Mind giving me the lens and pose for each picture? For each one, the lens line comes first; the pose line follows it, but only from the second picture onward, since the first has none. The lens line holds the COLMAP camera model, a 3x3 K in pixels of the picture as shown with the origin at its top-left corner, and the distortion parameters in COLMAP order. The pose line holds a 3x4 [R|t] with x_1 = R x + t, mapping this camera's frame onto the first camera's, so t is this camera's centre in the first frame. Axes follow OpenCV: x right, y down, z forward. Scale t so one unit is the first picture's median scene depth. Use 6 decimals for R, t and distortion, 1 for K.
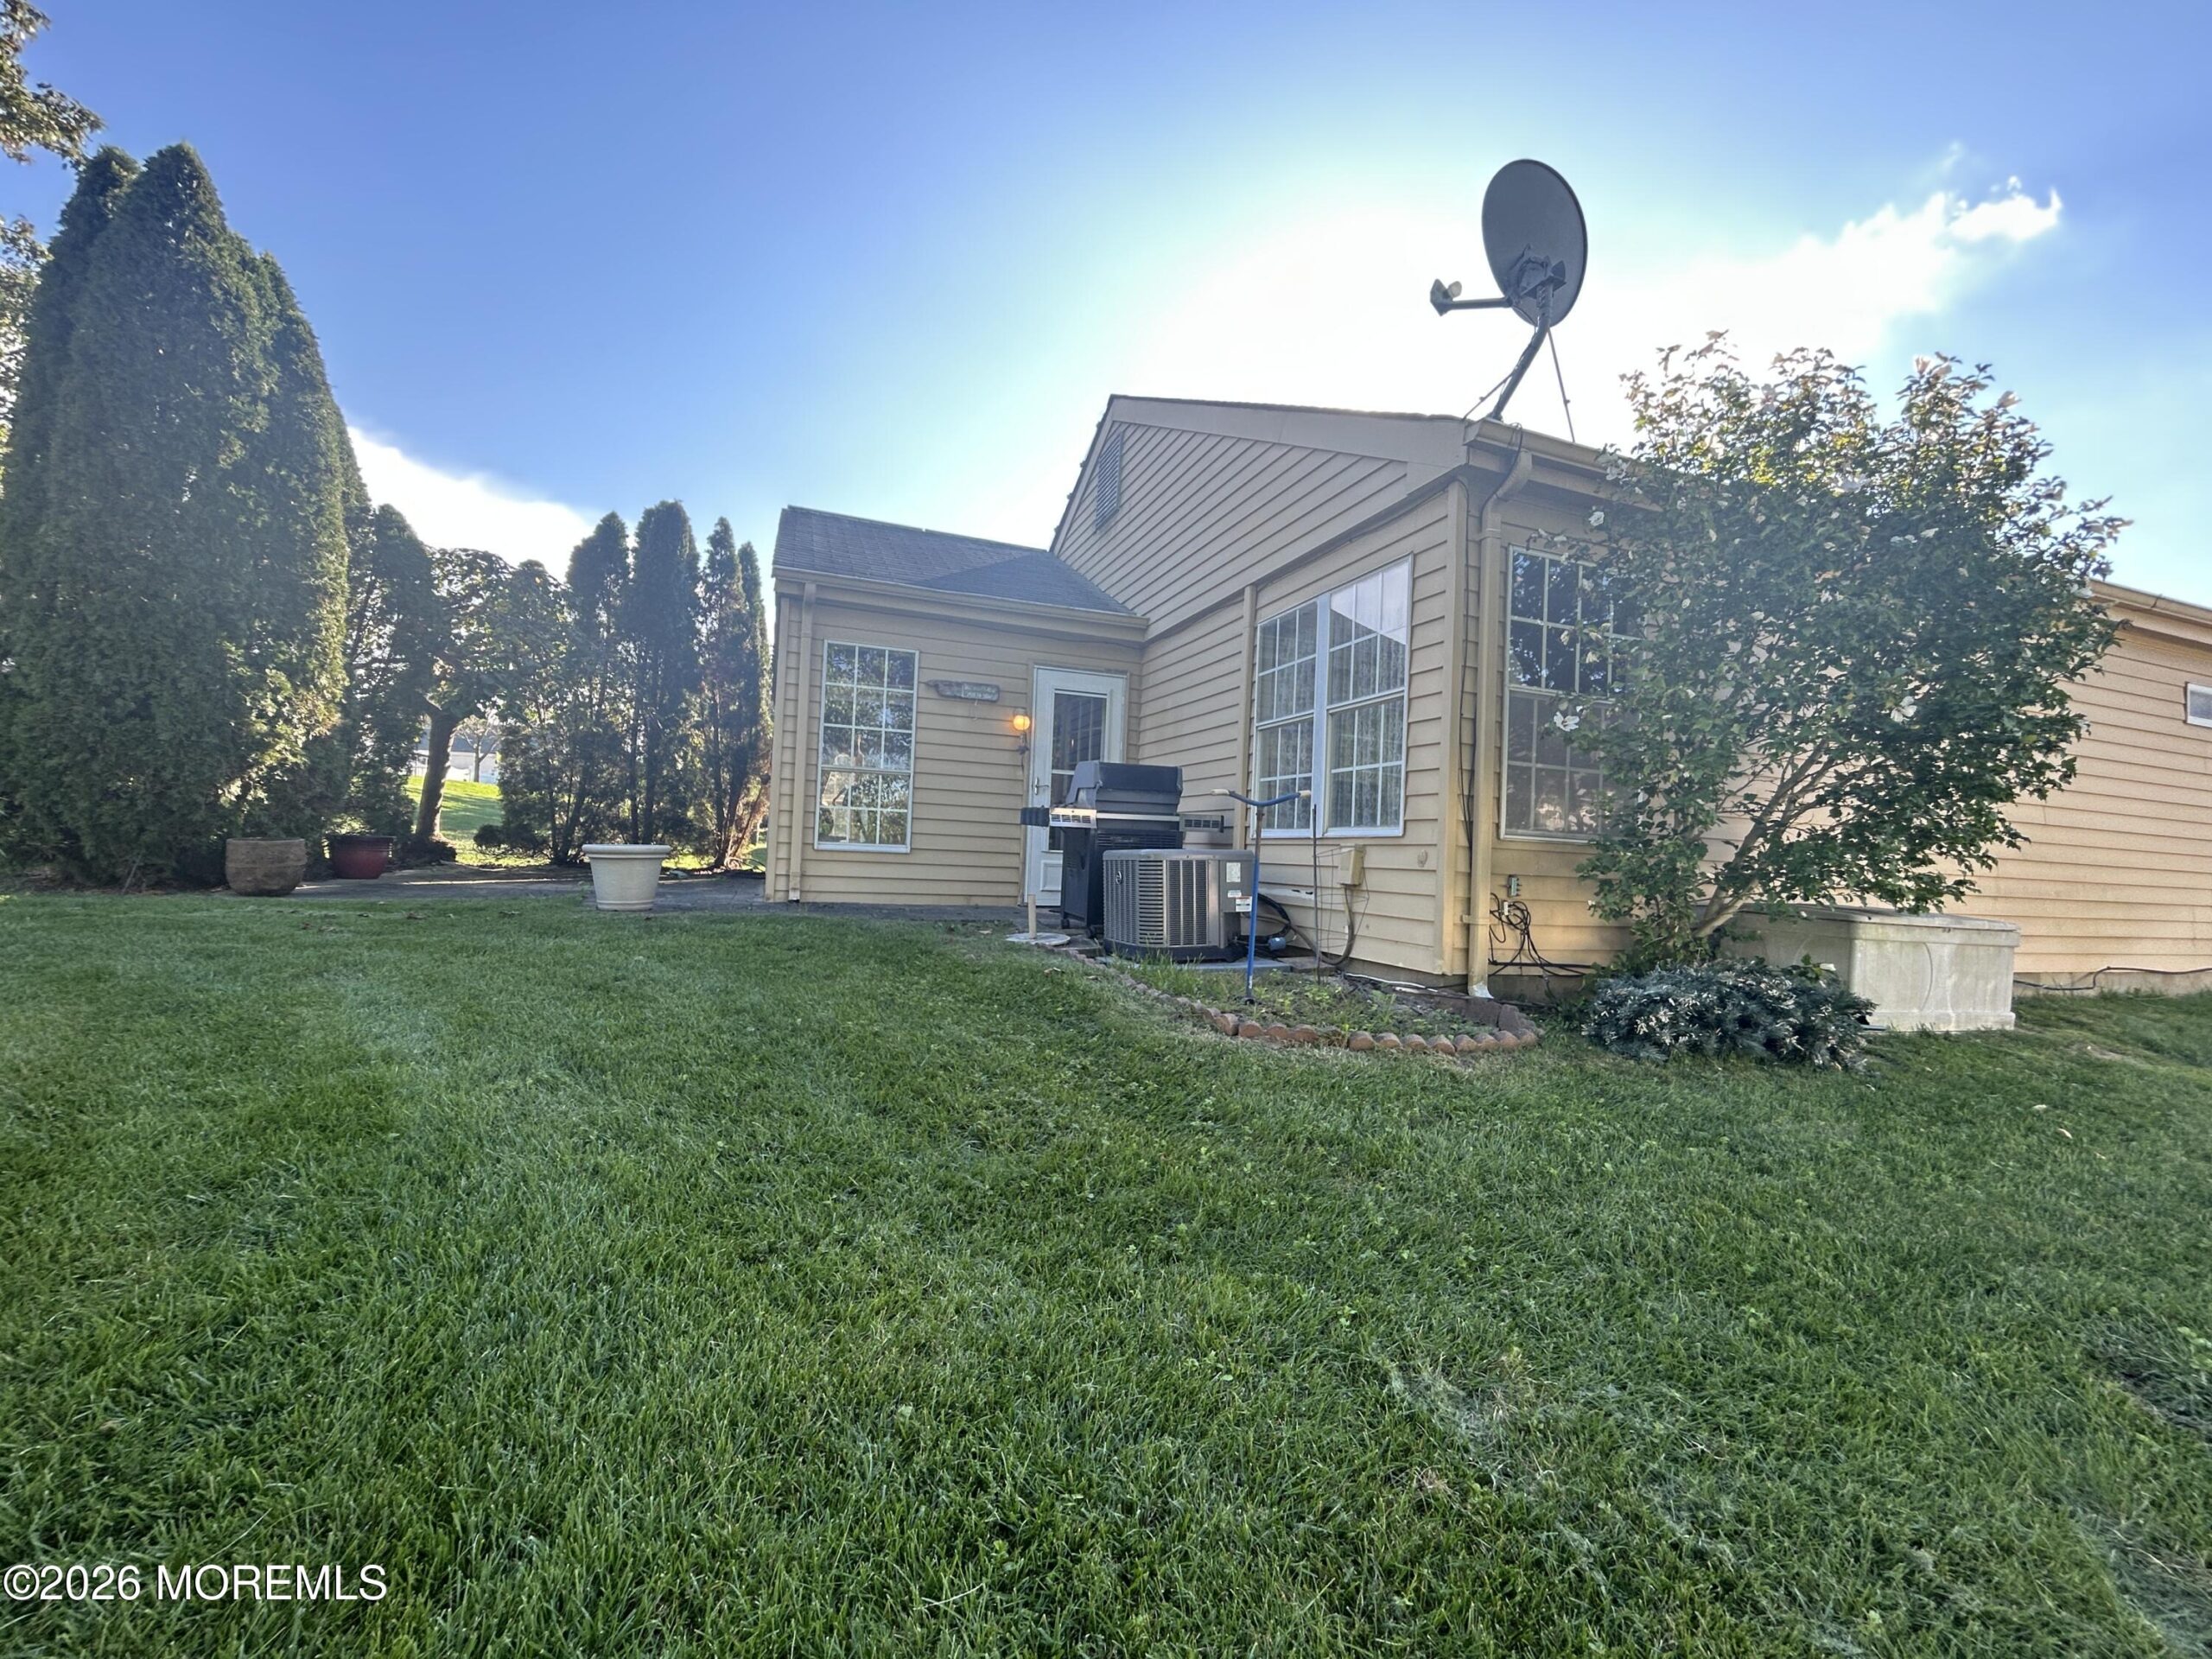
lens RADIAL K [[897.8, 0, 1105.6], [0, 897.8, 830.4], [0, 0, 1]] dist [0.001221, -0.000760]
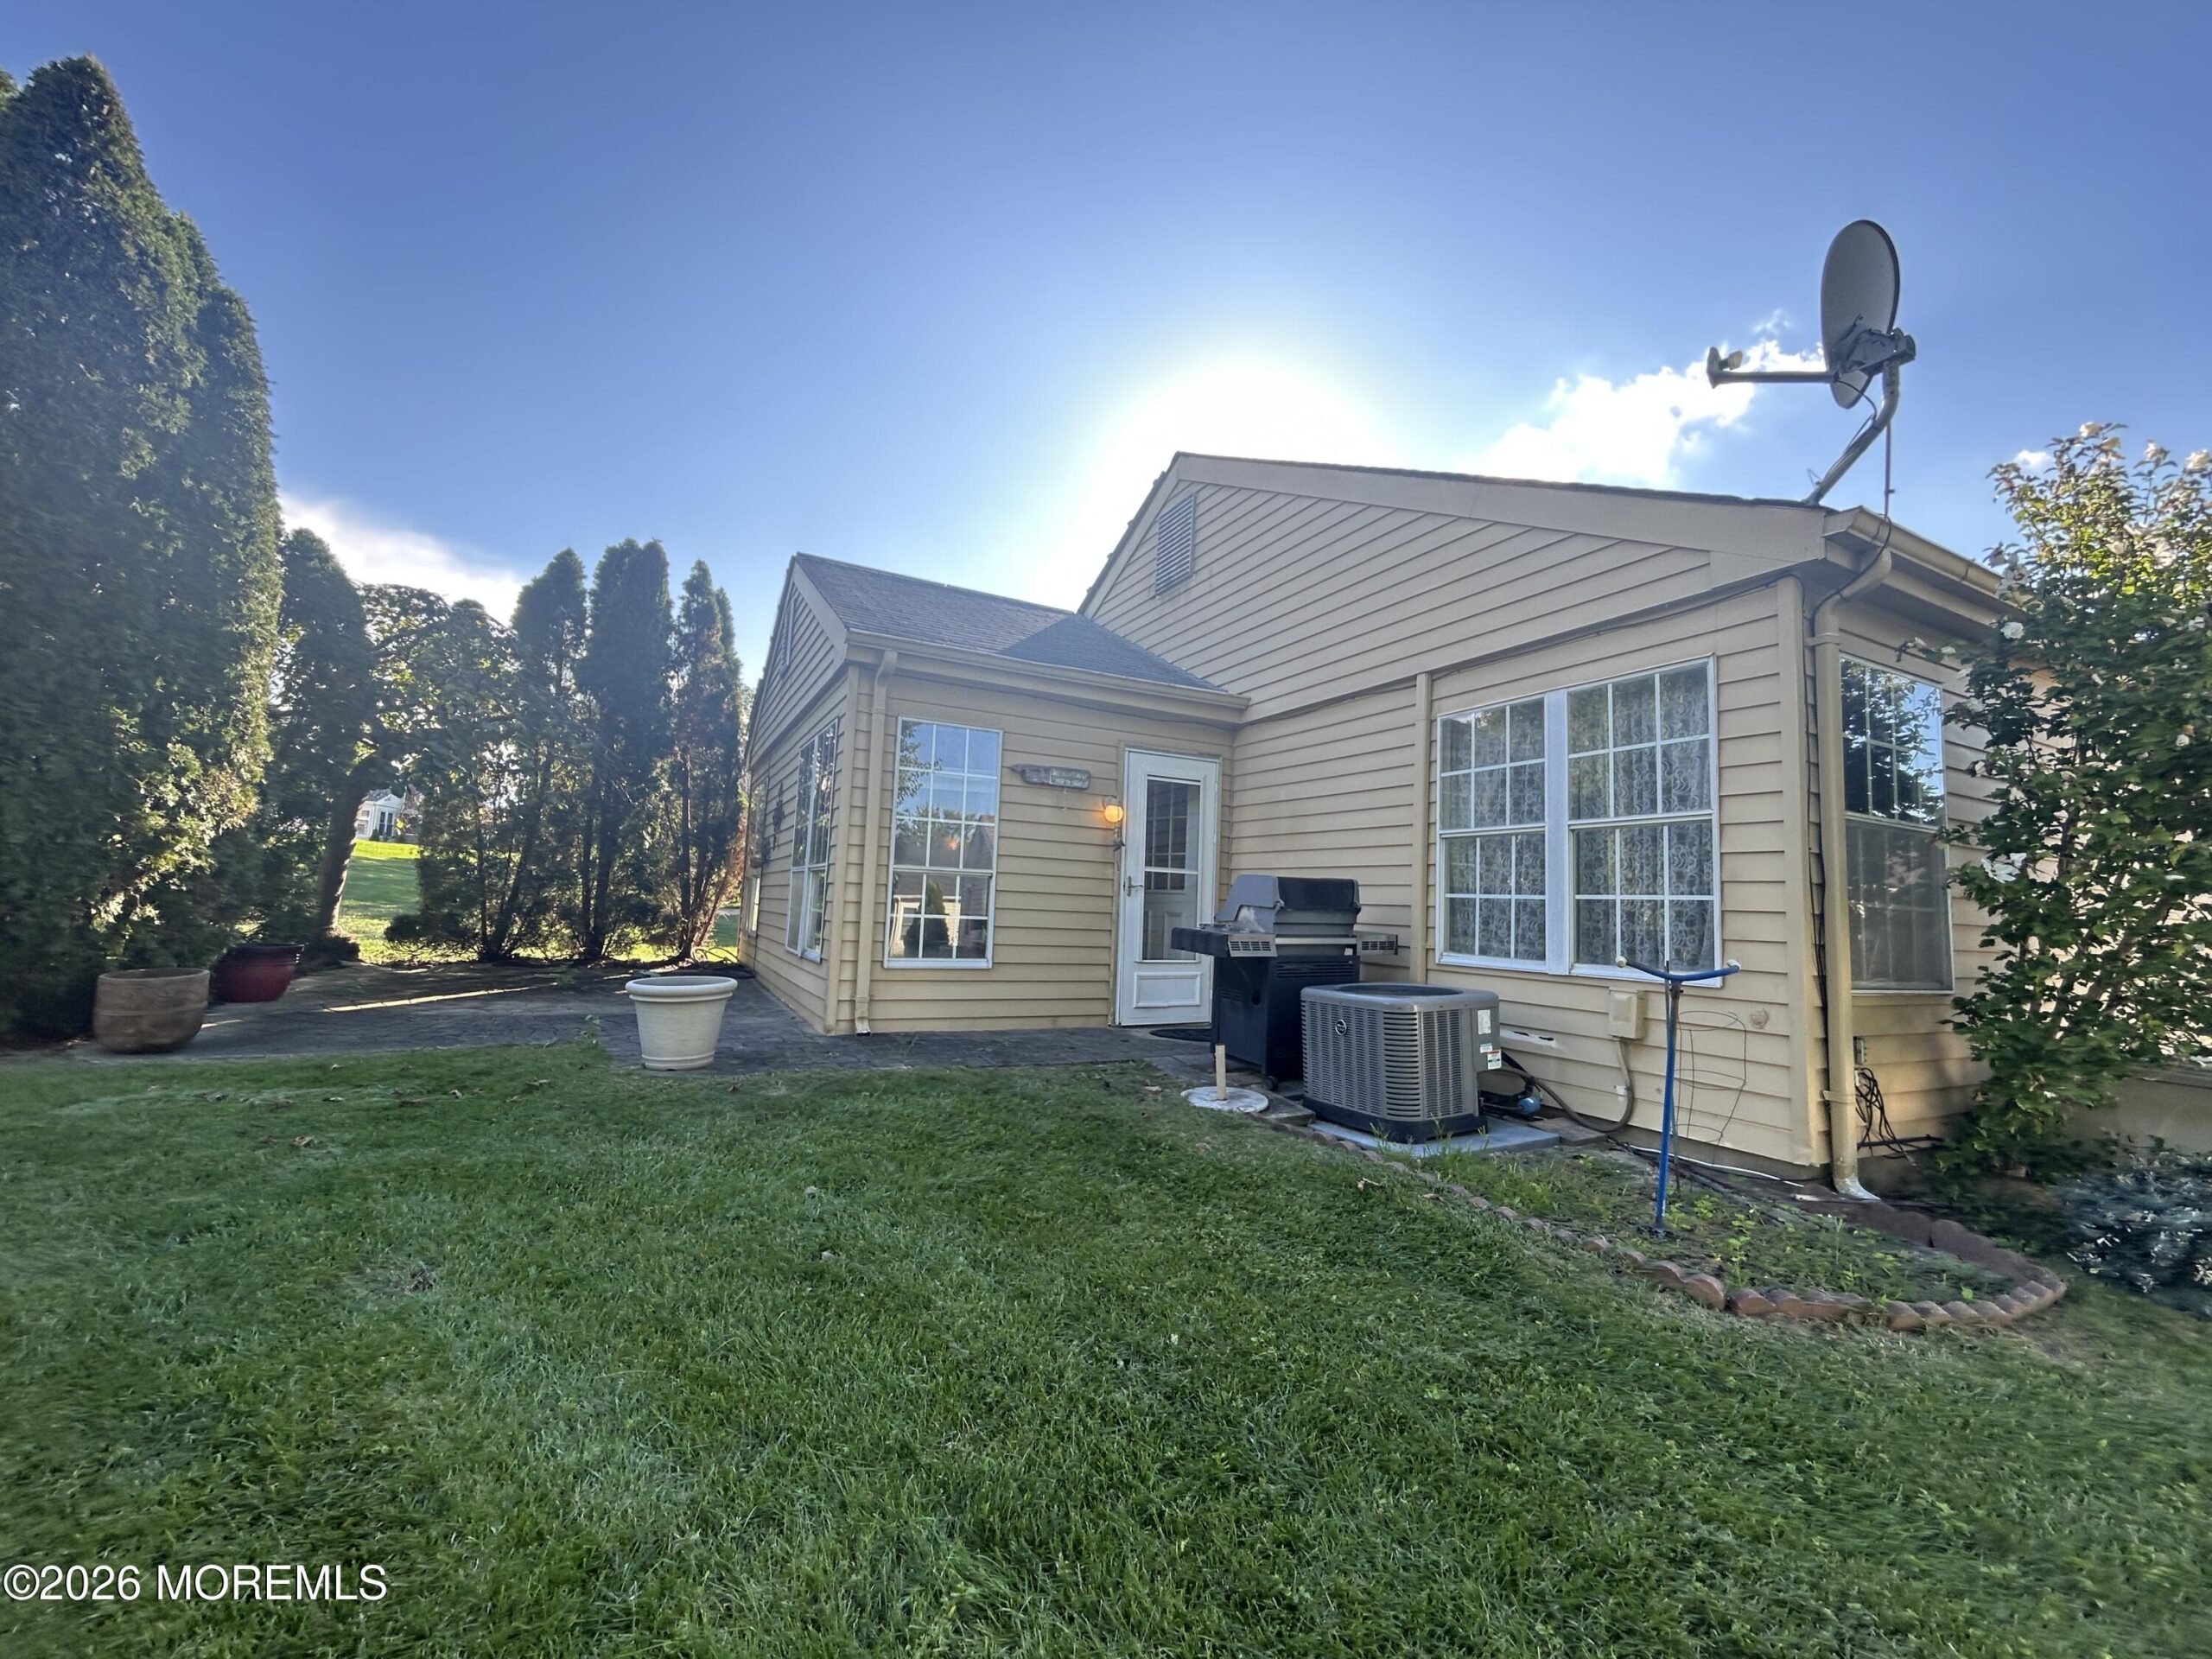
lens RADIAL K [[897.8, 0, 1104.1], [0, 897.8, 831.5], [0, 0, 1]] dist [0.001221, -0.000760]
pose [[0.992671, 0.008471, 0.120552, -0.241080], [-0.002152, 0.998621, -0.052454, -0.066156], [-0.120830, 0.051810, 0.991320, 0.162251]]
